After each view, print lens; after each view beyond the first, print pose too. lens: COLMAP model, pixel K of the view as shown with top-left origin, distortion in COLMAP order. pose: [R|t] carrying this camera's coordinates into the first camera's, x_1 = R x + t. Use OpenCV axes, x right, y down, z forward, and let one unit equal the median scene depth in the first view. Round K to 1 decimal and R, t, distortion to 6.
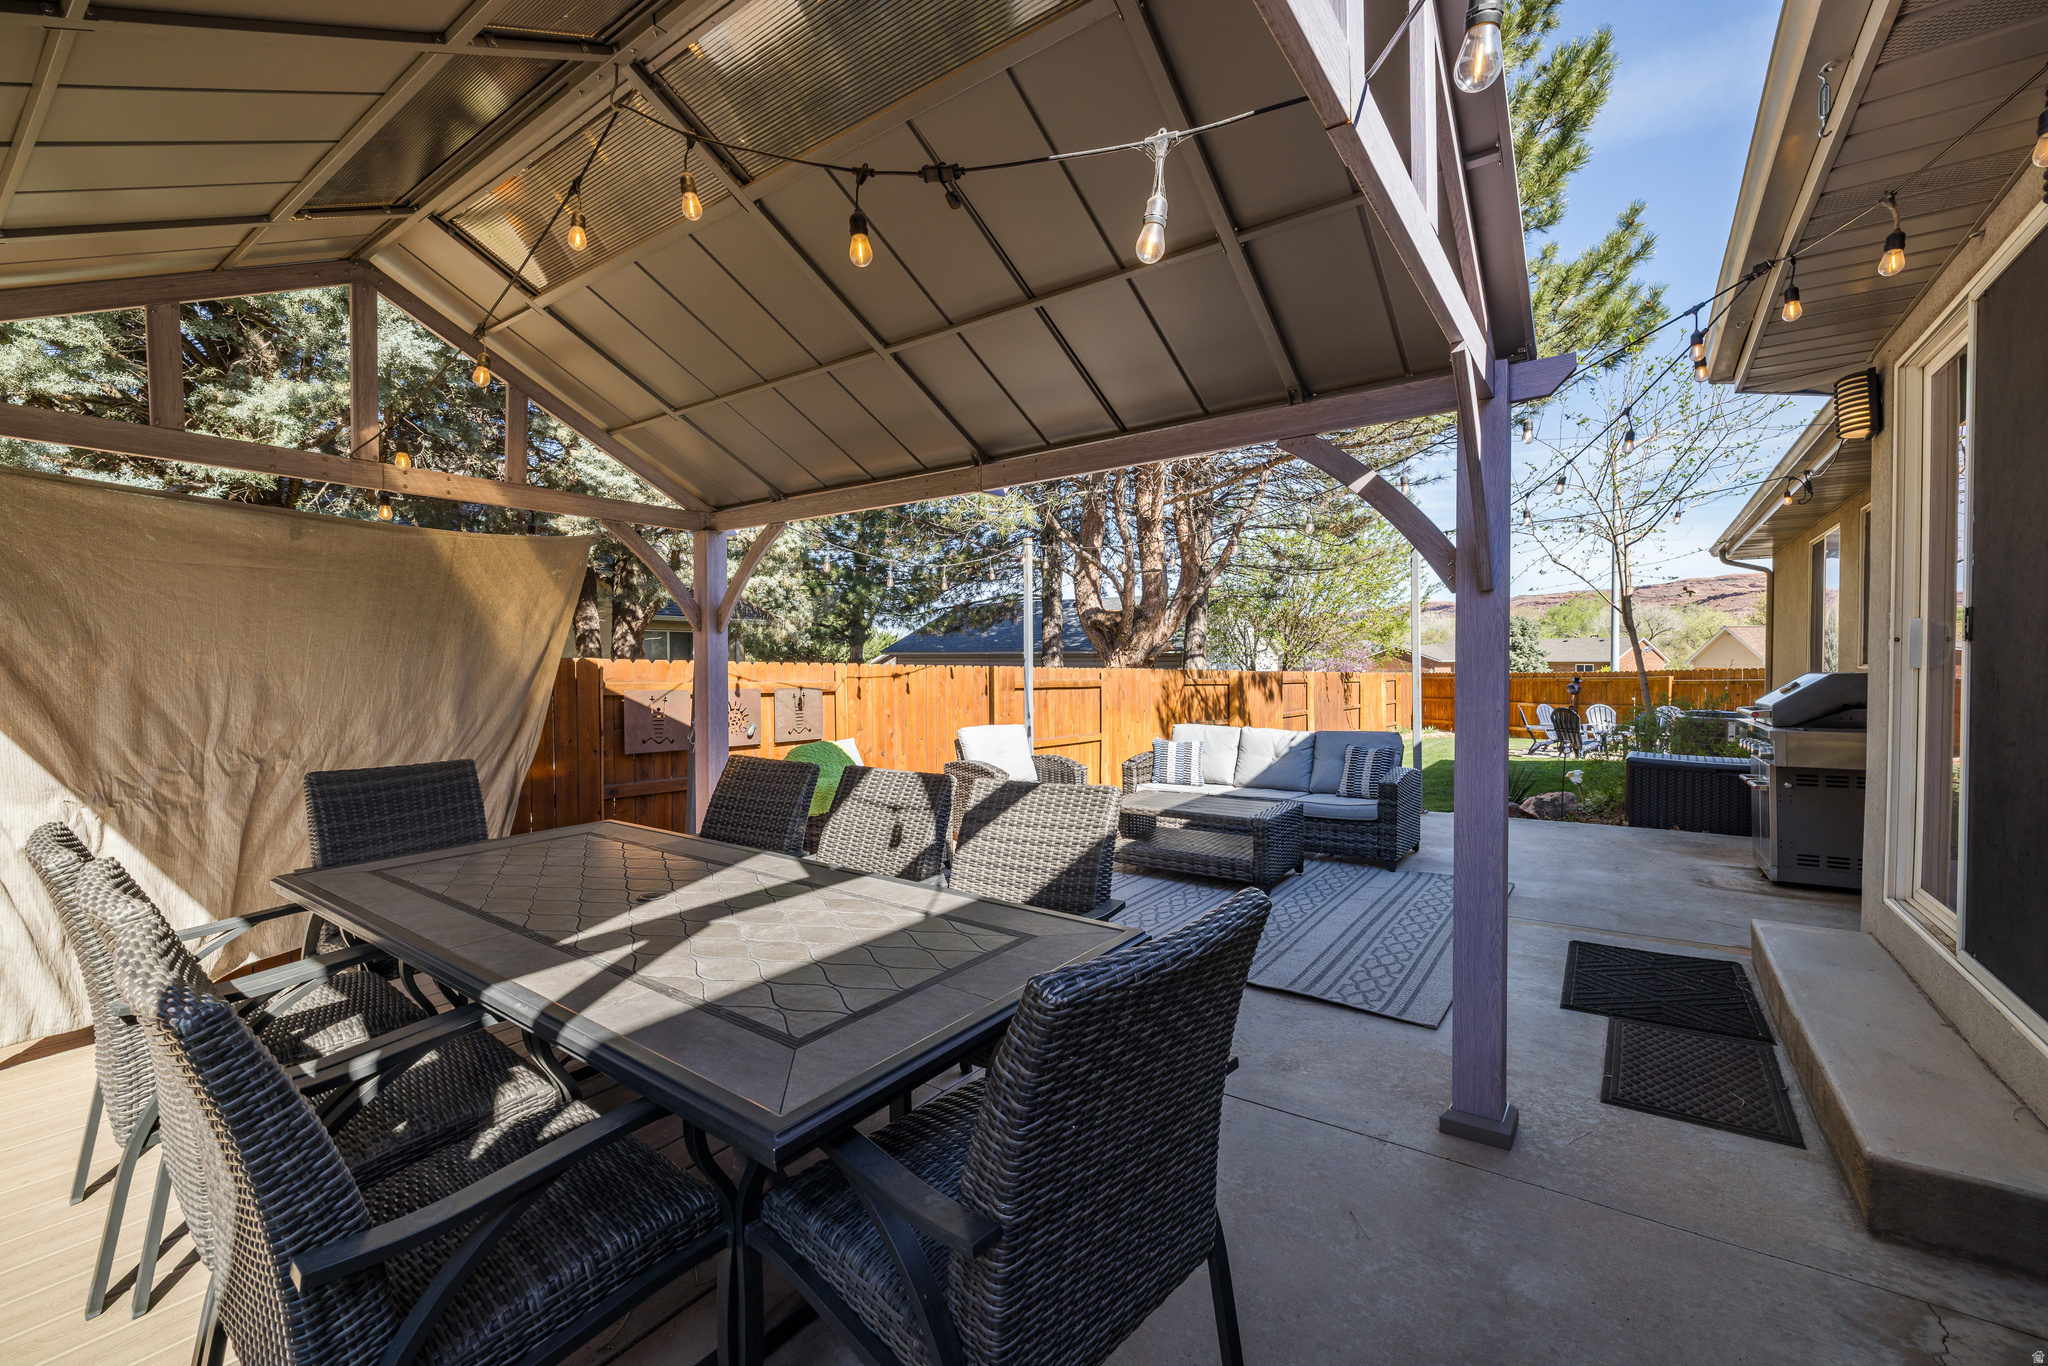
lens RADIAL K [[854.2, 0, 1023.9], [0, 854.2, 675.8], [0, 0, 1]] dist [0.003707, 0.000782]
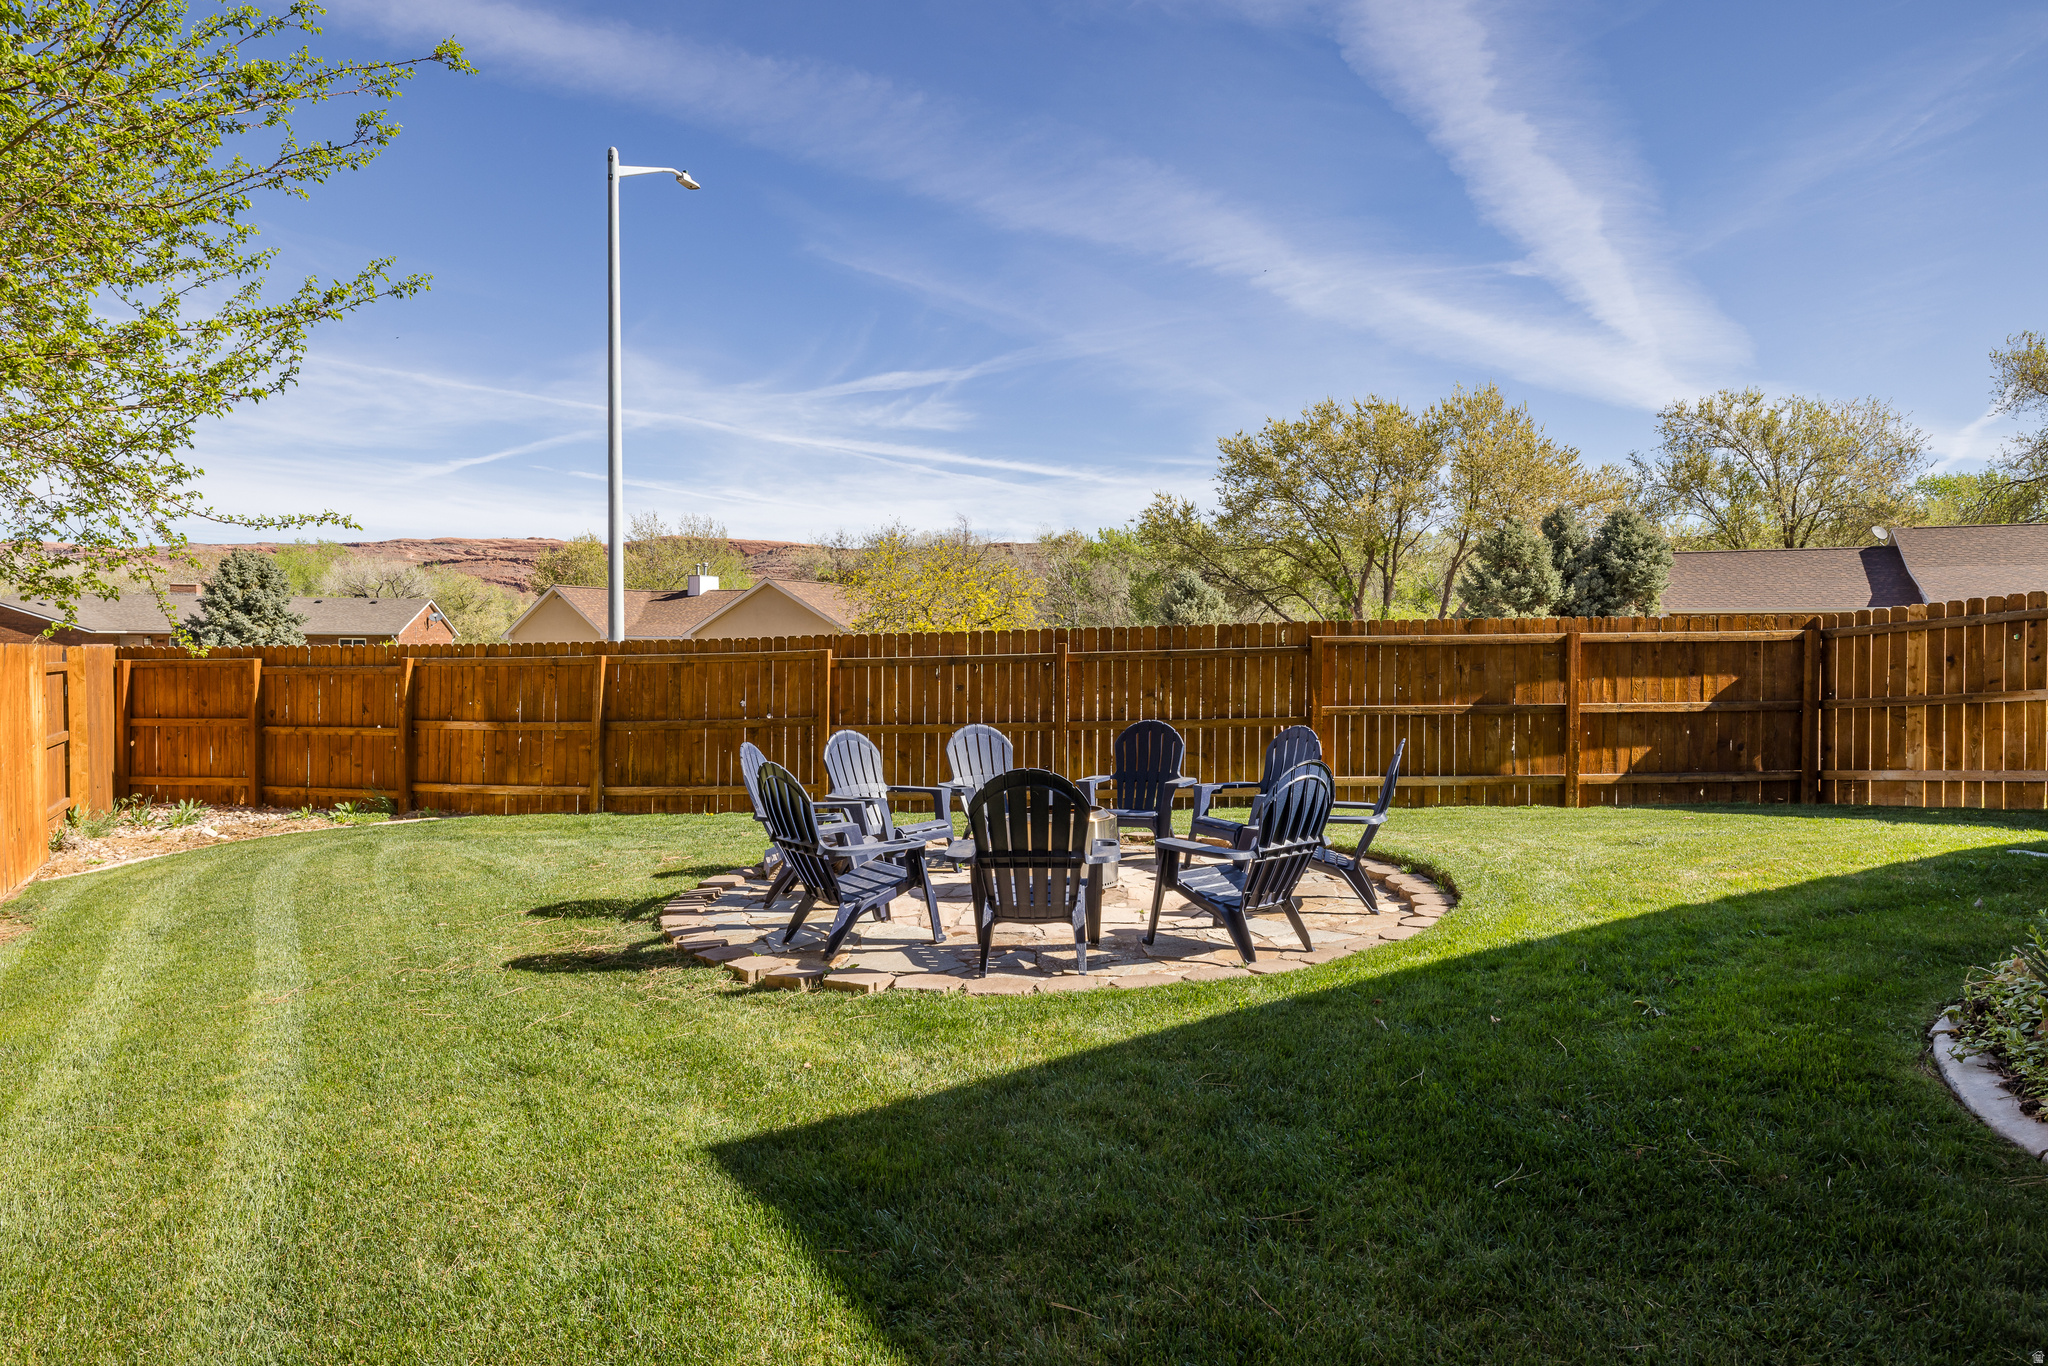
lens RADIAL K [[1139.2, 0, 1047.6], [0, 1139.2, 630.8], [0, 0, 1]] dist [-0.038384, 0.000388]
pose [[0.375458, 0.010435, 0.926781, 0.430390], [0.012036, 0.999797, -0.016133, 0.003124], [-0.926761, 0.017213, 0.375256, 1.161890]]
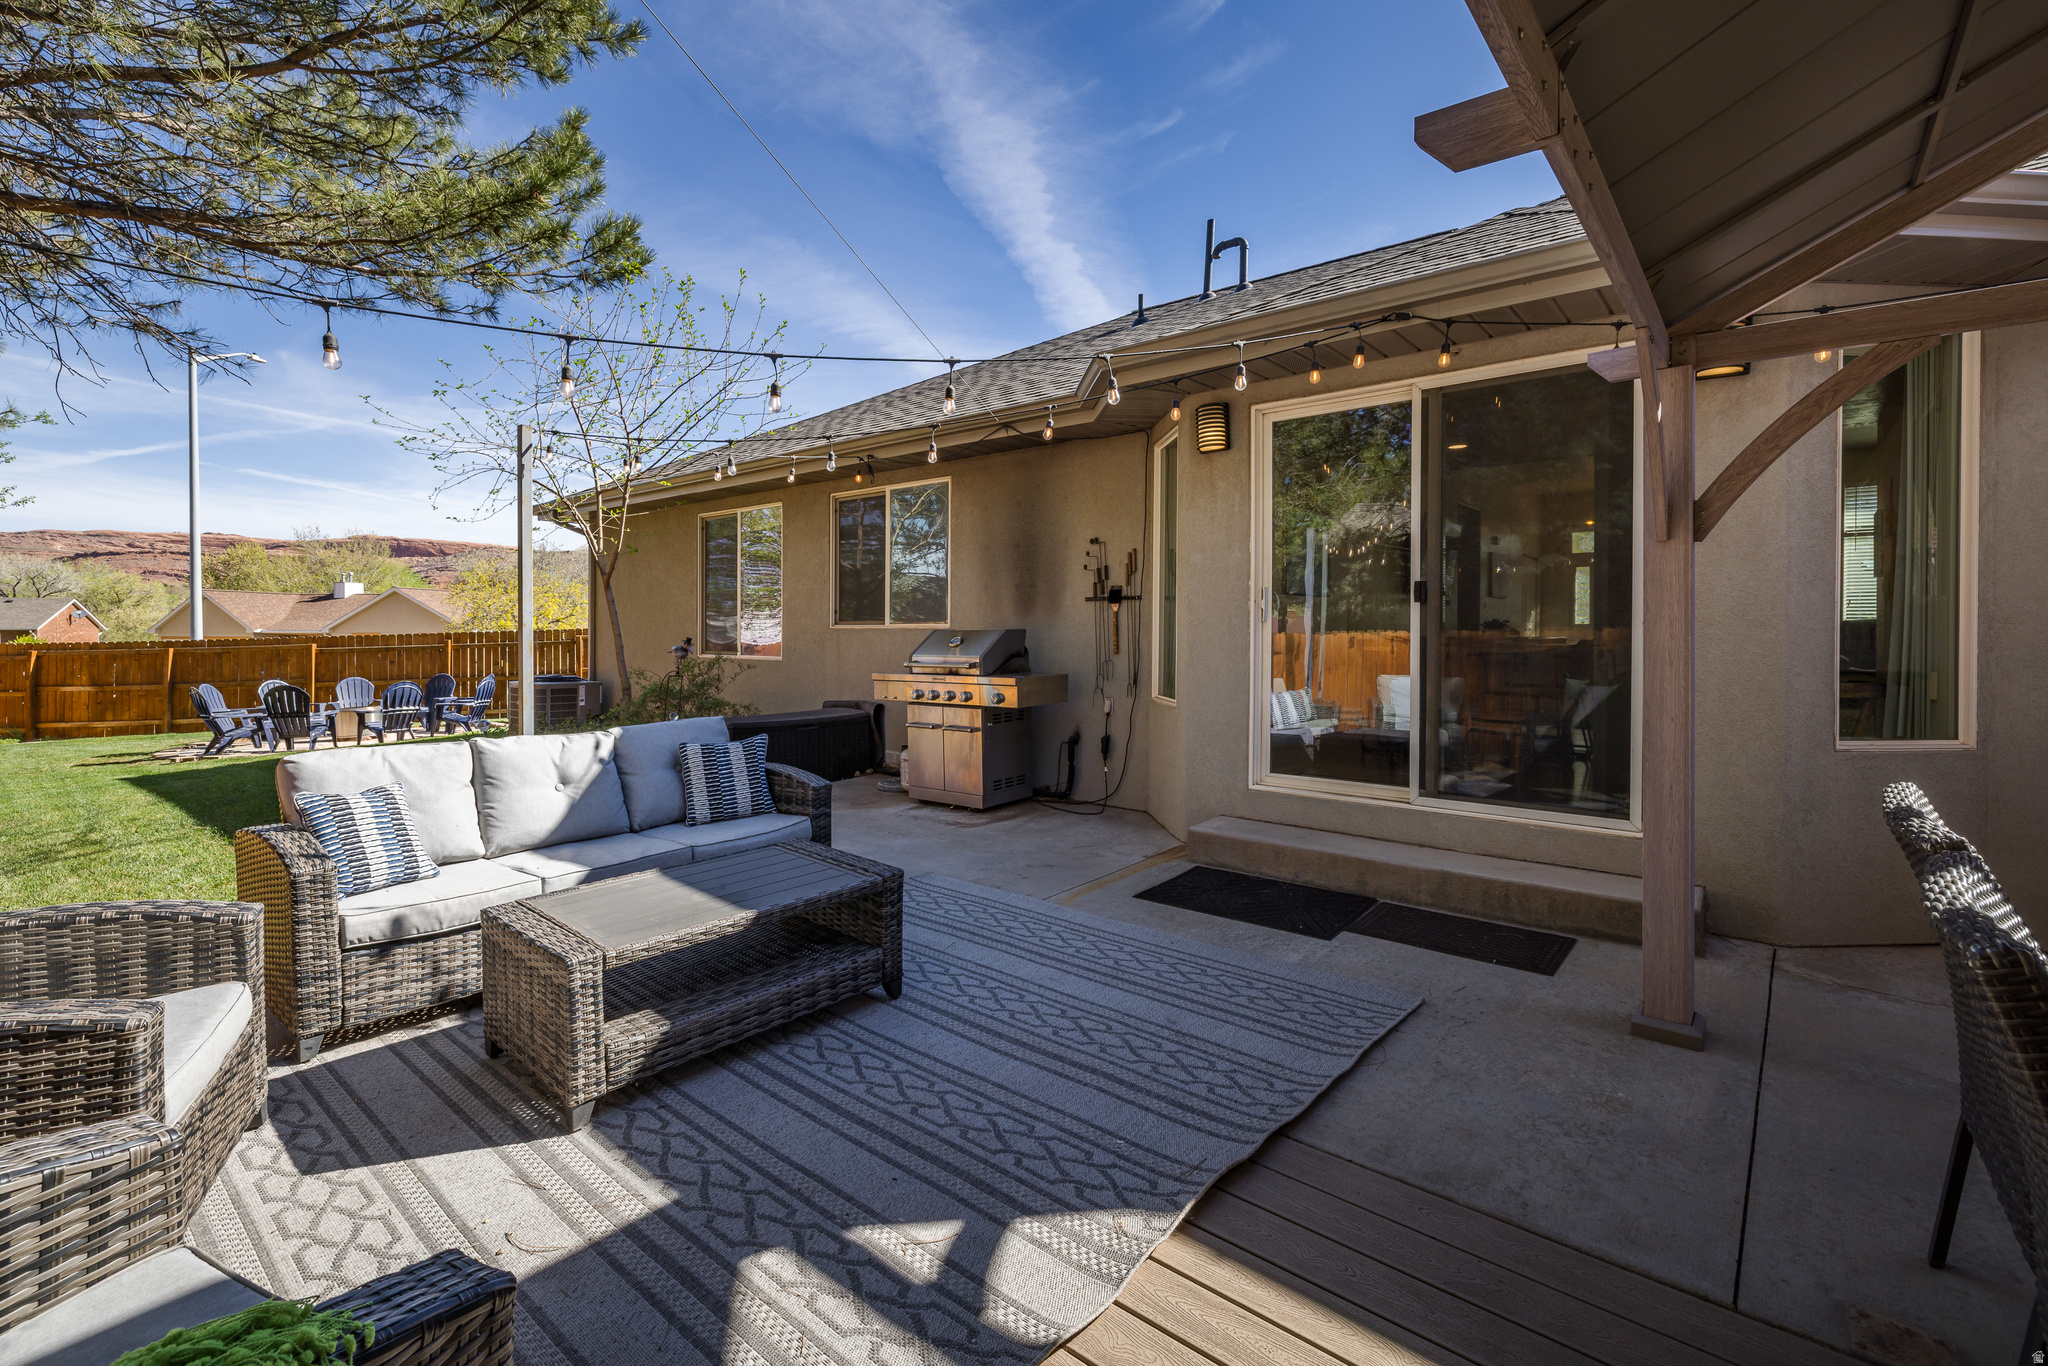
lens RADIAL K [[905.0, 0, 1009.3], [0, 905.0, 643.8], [0, 0, 1]] dist [0.000926, 0.001035]
pose [[0.092459, -0.015293, 0.995599, -0.150326], [0.017463, 0.999753, 0.013735, 0.000322], [-0.995563, 0.016116, 0.092703, 0.378043]]
